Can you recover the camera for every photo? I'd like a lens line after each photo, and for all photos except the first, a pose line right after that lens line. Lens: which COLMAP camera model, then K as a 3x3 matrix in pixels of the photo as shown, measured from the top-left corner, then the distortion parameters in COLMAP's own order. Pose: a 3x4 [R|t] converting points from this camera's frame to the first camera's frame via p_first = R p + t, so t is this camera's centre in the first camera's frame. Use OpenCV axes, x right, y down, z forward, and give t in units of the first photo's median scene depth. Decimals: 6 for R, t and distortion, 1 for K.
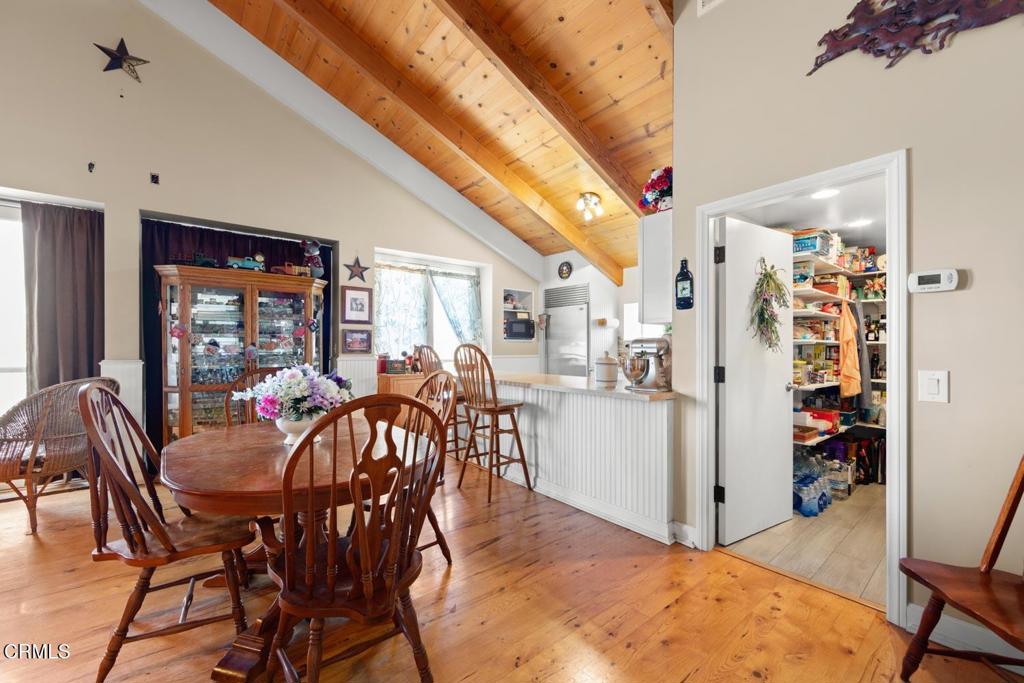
lens RADIAL K [[405.7, 0, 510.6], [0, 405.7, 349.3], [0, 0, 1]] dist [0.000341, -0.000791]
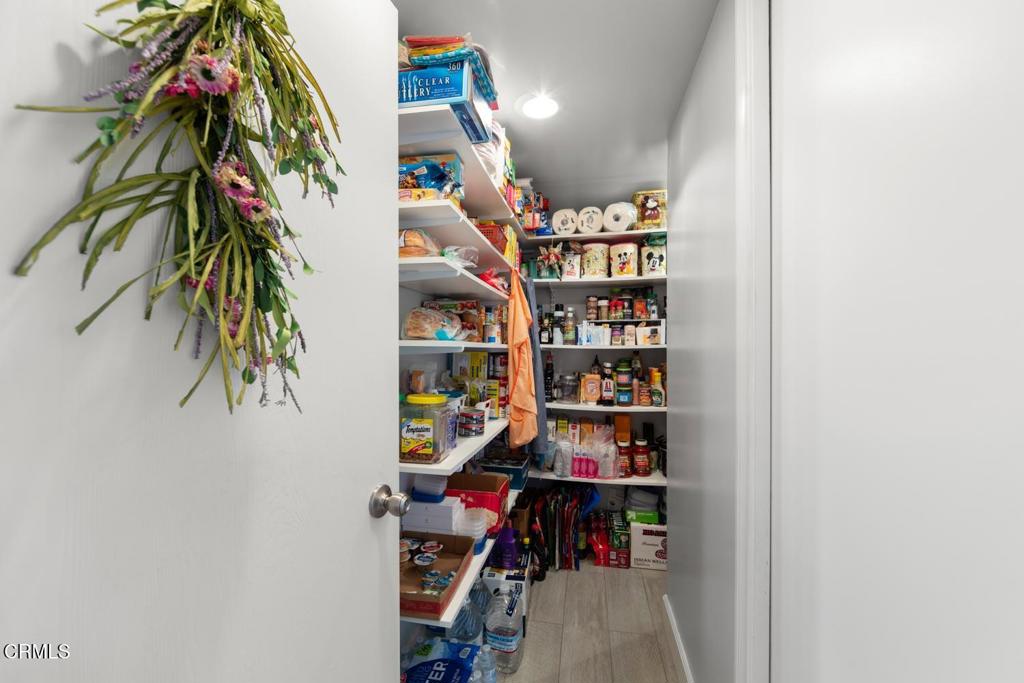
lens RADIAL K [[405.7, 0, 512.0], [0, 405.7, 345.8], [0, 0, 1]] dist [0.000341, -0.000791]
pose [[0.763365, 0.000839, 0.645966, 0.444743], [0.003064, 0.999983, -0.004919, -0.014813], [-0.645960, 0.005735, 0.763350, 0.557202]]
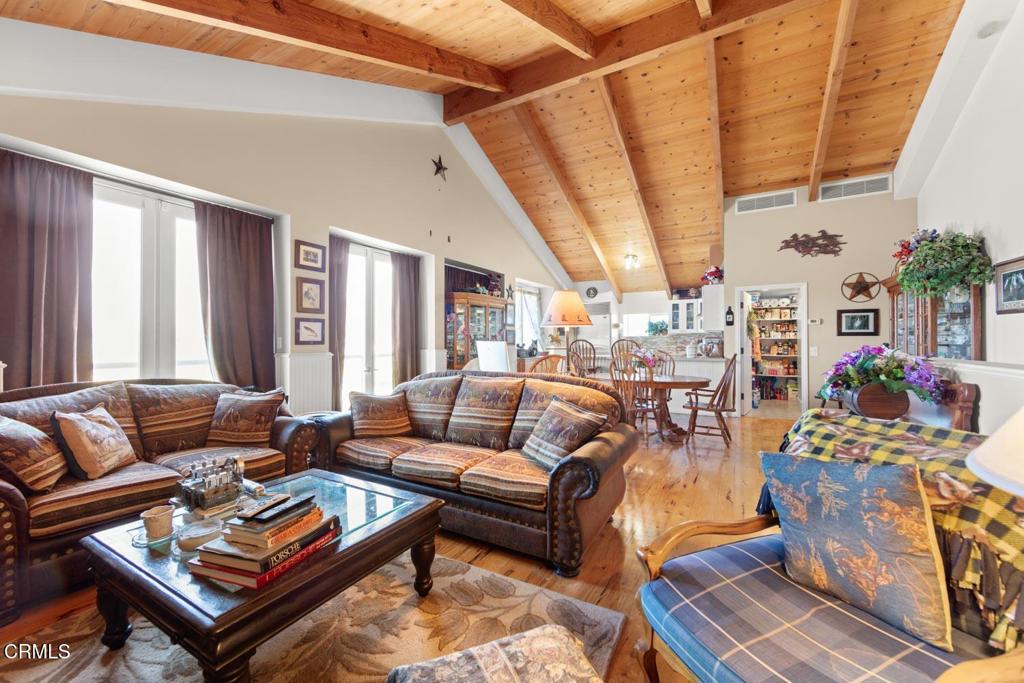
lens RADIAL K [[405.7, 0, 508.8], [0, 405.7, 339.7], [0, 0, 1]] dist [0.000341, -0.000791]
pose [[0.934236, -0.002397, 0.356648, -1.235241], [0.005246, 0.999962, -0.007020, 0.000313], [-0.356617, 0.008429, 0.934212, -0.616959]]
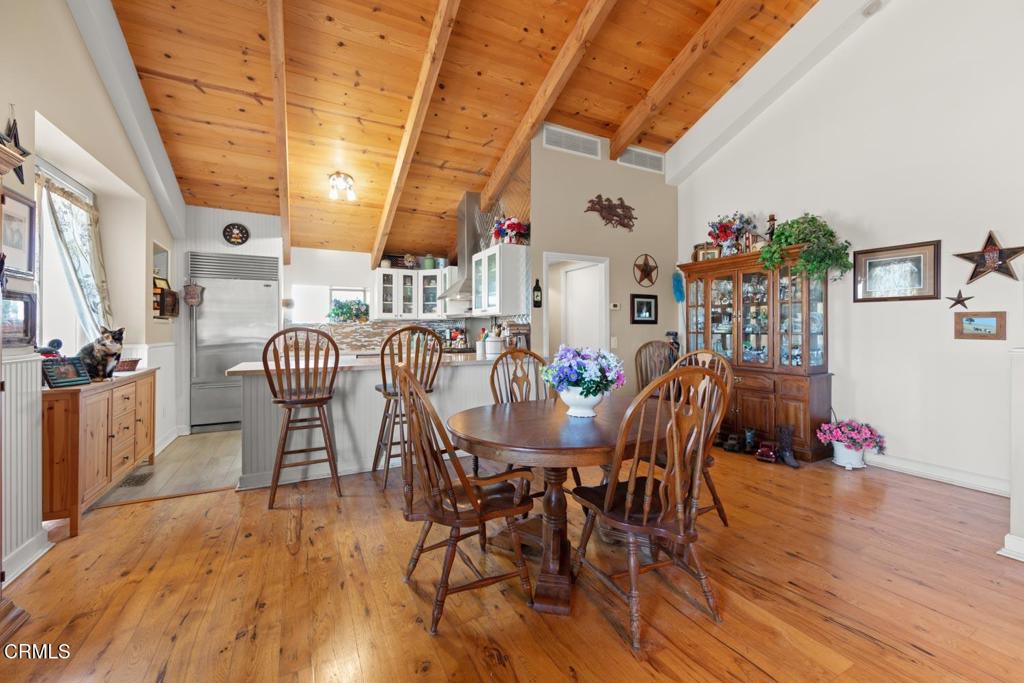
lens RADIAL K [[405.7, 0, 510.9], [0, 405.7, 329.9], [0, 0, 1]] dist [0.000341, -0.000791]
pose [[0.201547, -0.002483, 0.979476, -0.898125], [0.008953, 0.999960, 0.000692, -0.003428], [-0.979438, 0.008630, 0.201561, 0.525006]]
